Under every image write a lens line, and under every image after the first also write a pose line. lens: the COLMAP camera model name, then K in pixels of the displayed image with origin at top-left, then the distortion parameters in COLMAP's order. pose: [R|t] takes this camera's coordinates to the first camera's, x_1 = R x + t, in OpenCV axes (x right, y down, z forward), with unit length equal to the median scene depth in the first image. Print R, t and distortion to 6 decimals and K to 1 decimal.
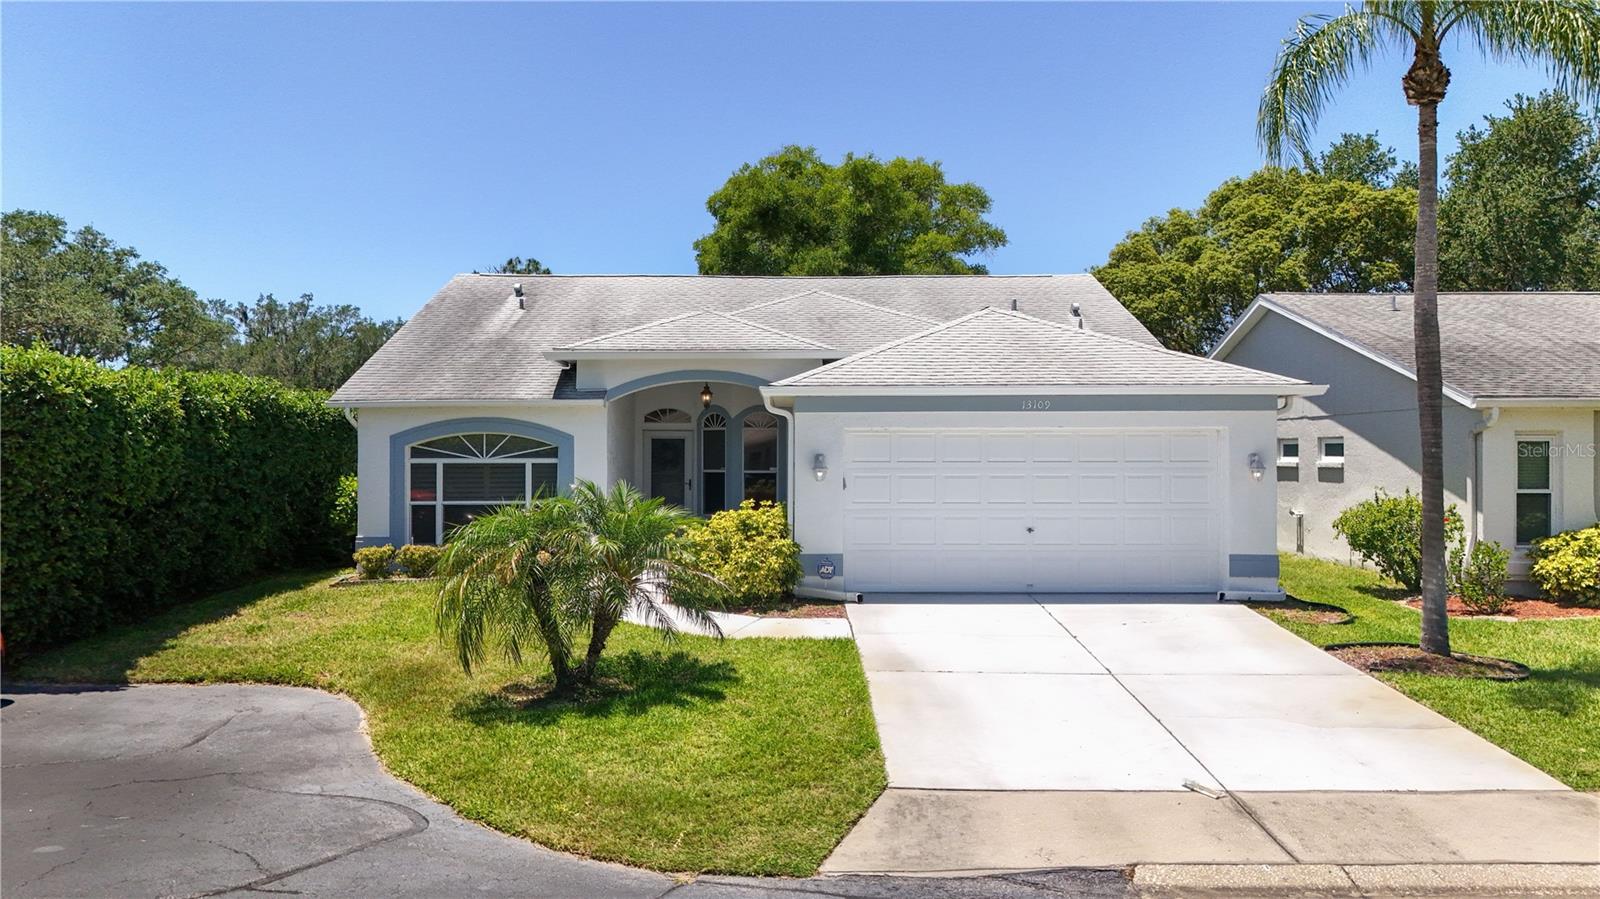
lens RADIAL K [[1172.1, 0, 811.2], [0, 1172.1, 452.1], [0, 0, 1]] dist [0.046610, -0.016178]
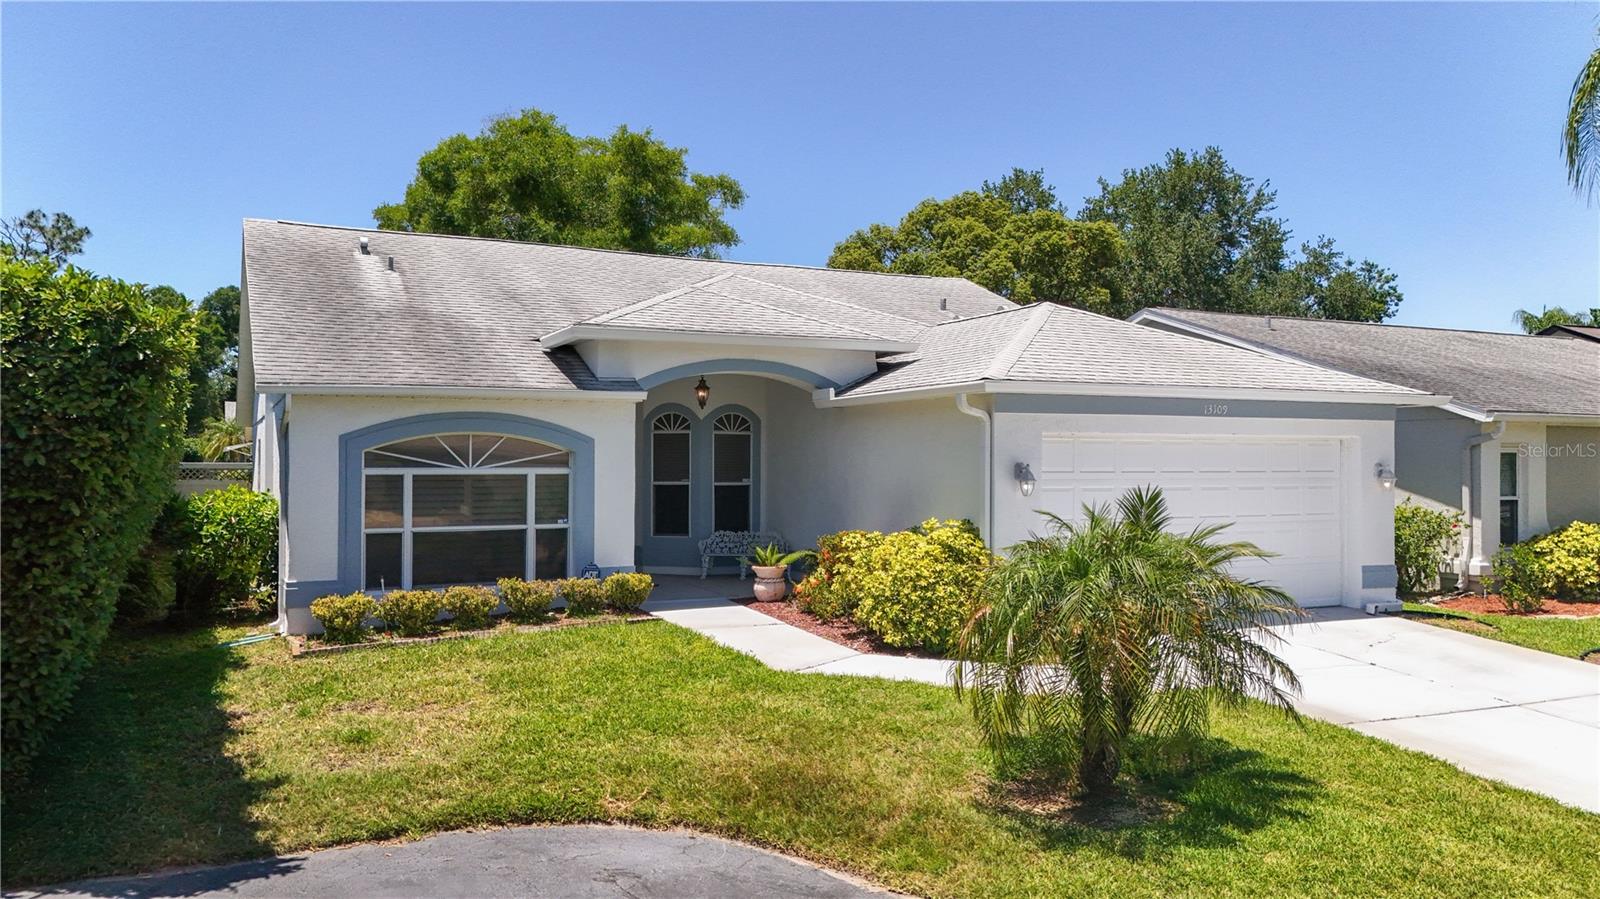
lens RADIAL K [[1172.1, 0, 803.2], [0, 1172.1, 450.4], [0, 0, 1]] dist [0.046610, -0.016178]
pose [[0.907567, 0.006473, 0.419858, -0.398701], [-0.002310, 0.999943, -0.010424, 0.001603], [-0.419902, 0.008490, 0.907530, 0.247226]]
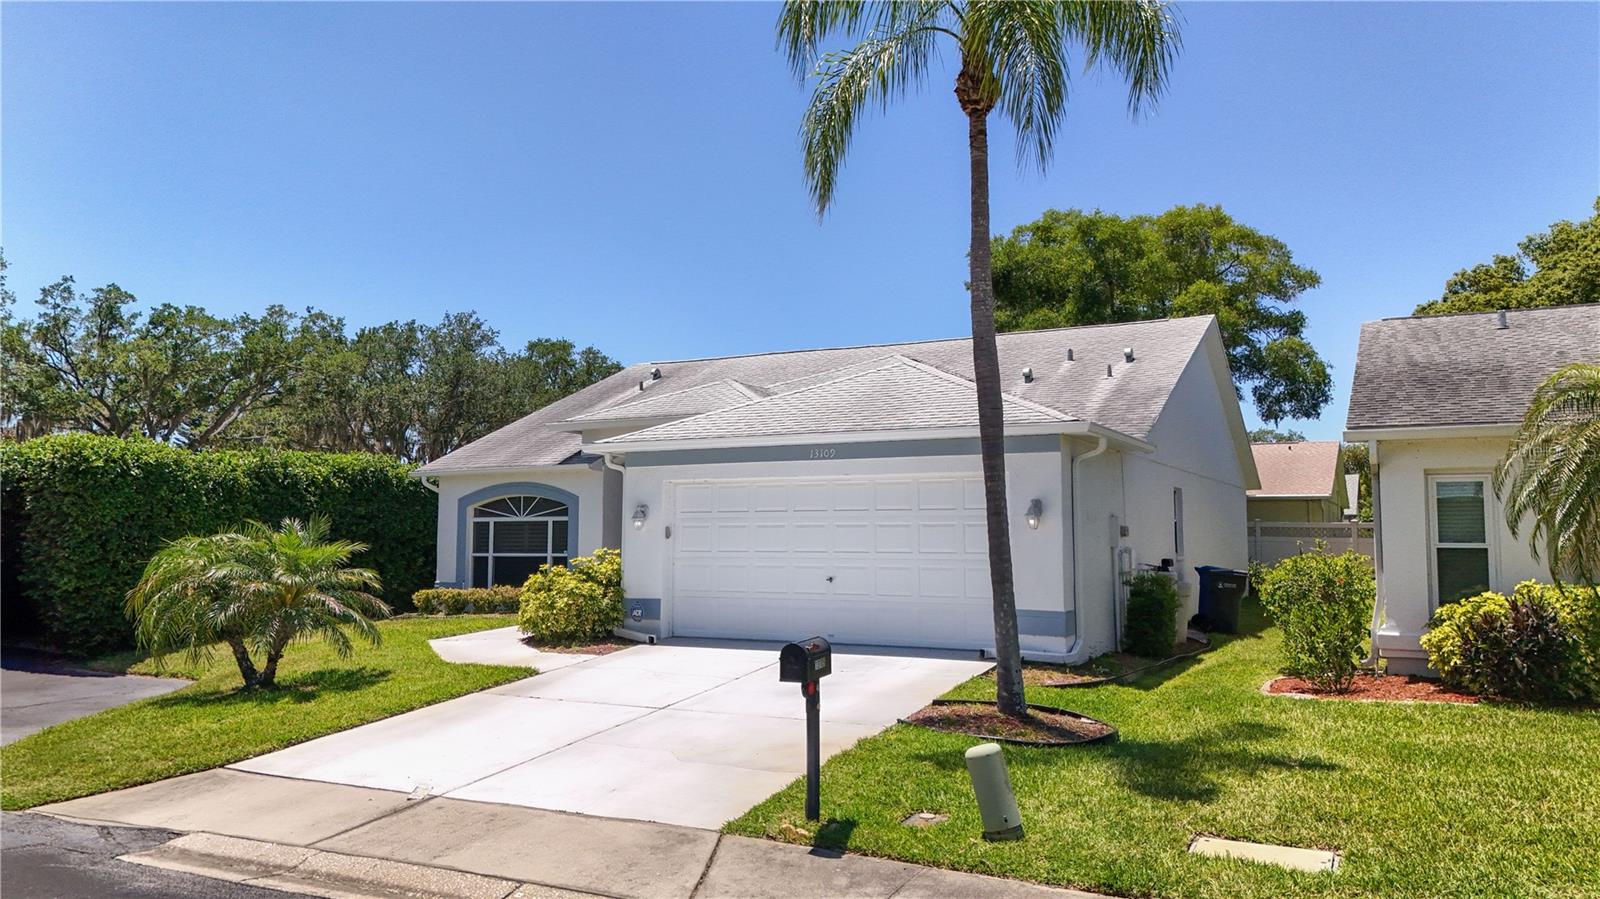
lens RADIAL K [[1172.1, 0, 813.5], [0, 1172.1, 451.8], [0, 0, 1]] dist [0.046610, -0.016178]
pose [[0.883100, -0.033353, -0.467997, 0.533563], [-0.000076, 0.997460, -0.071229, 0.024155], [0.469184, 0.062938, 0.880855, 0.097865]]
